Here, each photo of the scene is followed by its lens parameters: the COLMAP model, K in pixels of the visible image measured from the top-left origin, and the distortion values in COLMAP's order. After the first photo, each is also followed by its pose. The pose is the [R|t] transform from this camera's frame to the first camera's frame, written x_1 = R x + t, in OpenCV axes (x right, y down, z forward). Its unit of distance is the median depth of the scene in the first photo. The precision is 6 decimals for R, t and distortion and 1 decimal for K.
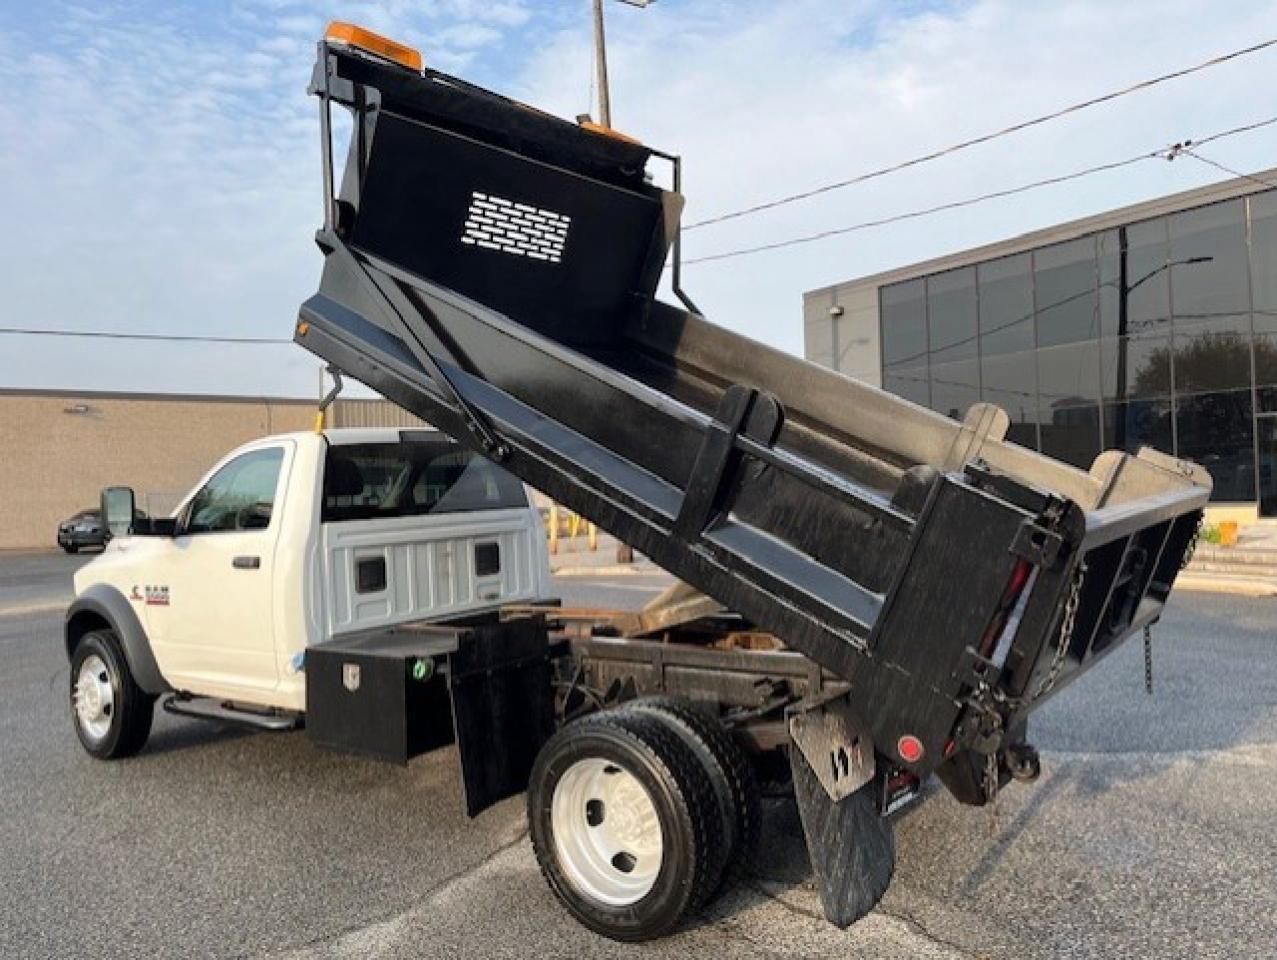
lens RADIAL K [[959.6, 0, 641.1], [0, 959.6, 493.4], [0, 0, 1]] dist [0.068734, -0.089756]
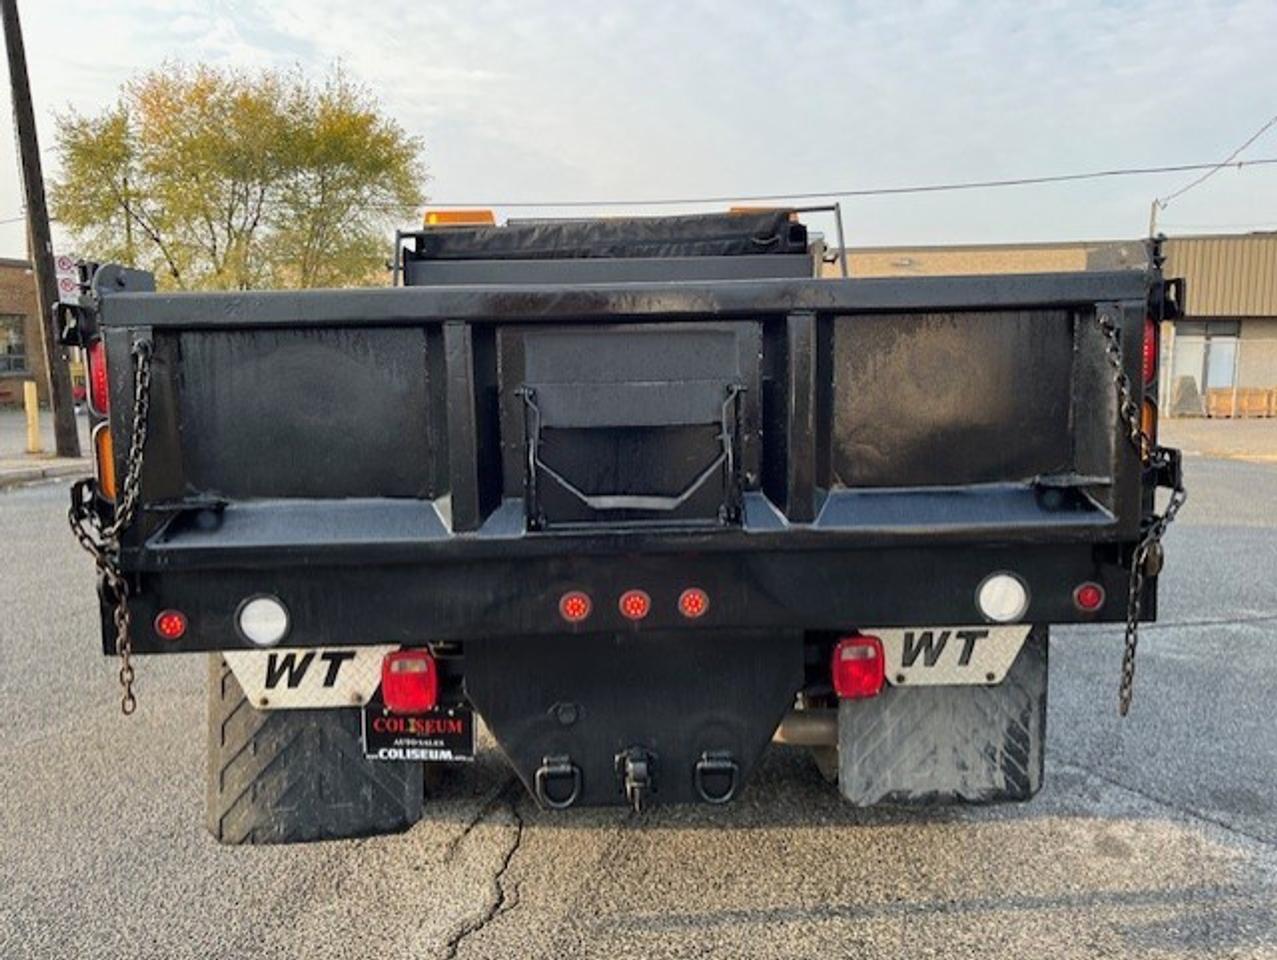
lens RADIAL K [[963.1, 0, 638.5], [0, 963.1, 480.0], [0, 0, 1]] dist [0.048998, -0.098084]
pose [[0.625876, 0.134015, -0.768322, 0.826158], [-0.024743, 0.988042, 0.152184, -0.016519], [0.779530, -0.076238, 0.621708, 0.590281]]
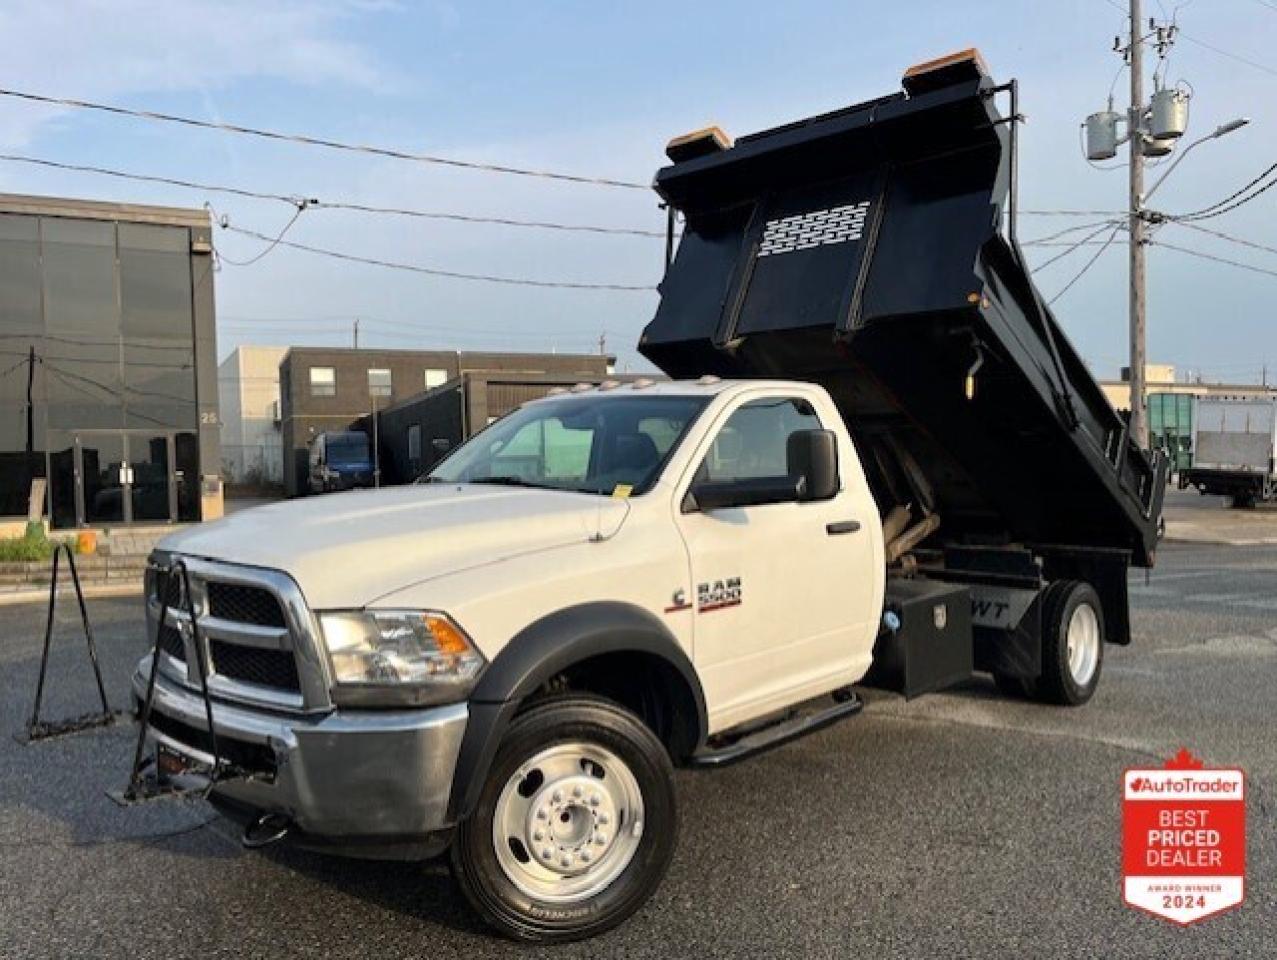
lens RADIAL K [[963.1, 0, 638.5], [0, 963.1, 480.0], [0, 0, 1]] dist [0.048998, -0.098084]
pose [[0.111984, 0.020481, 0.993499, -1.752813], [0.025167, 0.999408, -0.023439, 0.062133], [-0.993391, 0.027628, 0.111402, 1.480173]]
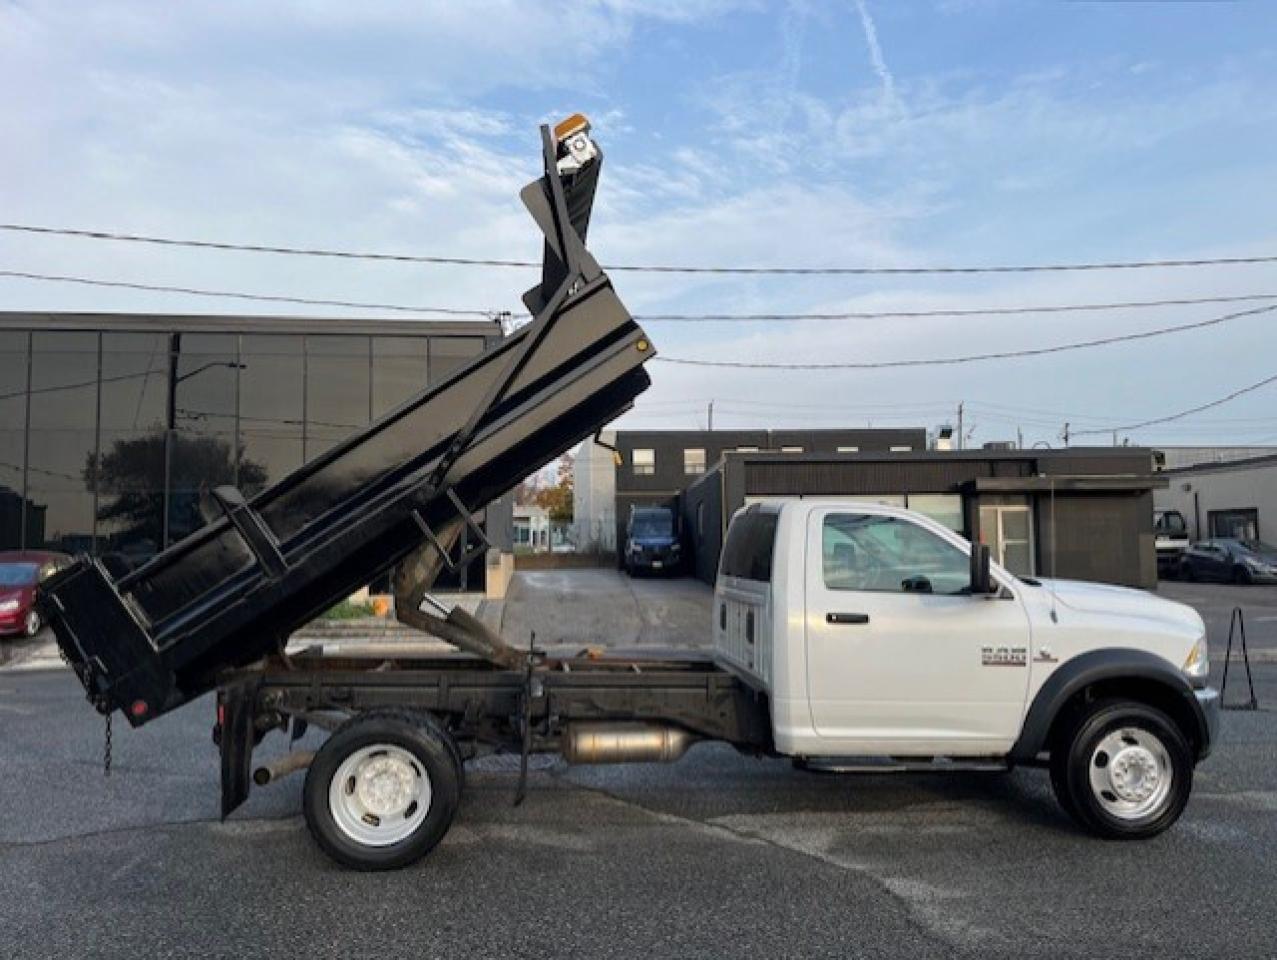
lens RADIAL K [[959.6, 0, 641.1], [0, 959.6, 493.4], [0, 0, 1]] dist [0.068734, -0.089756]
pose [[0.476762, 0.080261, 0.875361, -1.574201], [-0.004643, 0.996039, -0.088798, 0.027816], [-0.879020, 0.038271, 0.475246, 0.620827]]
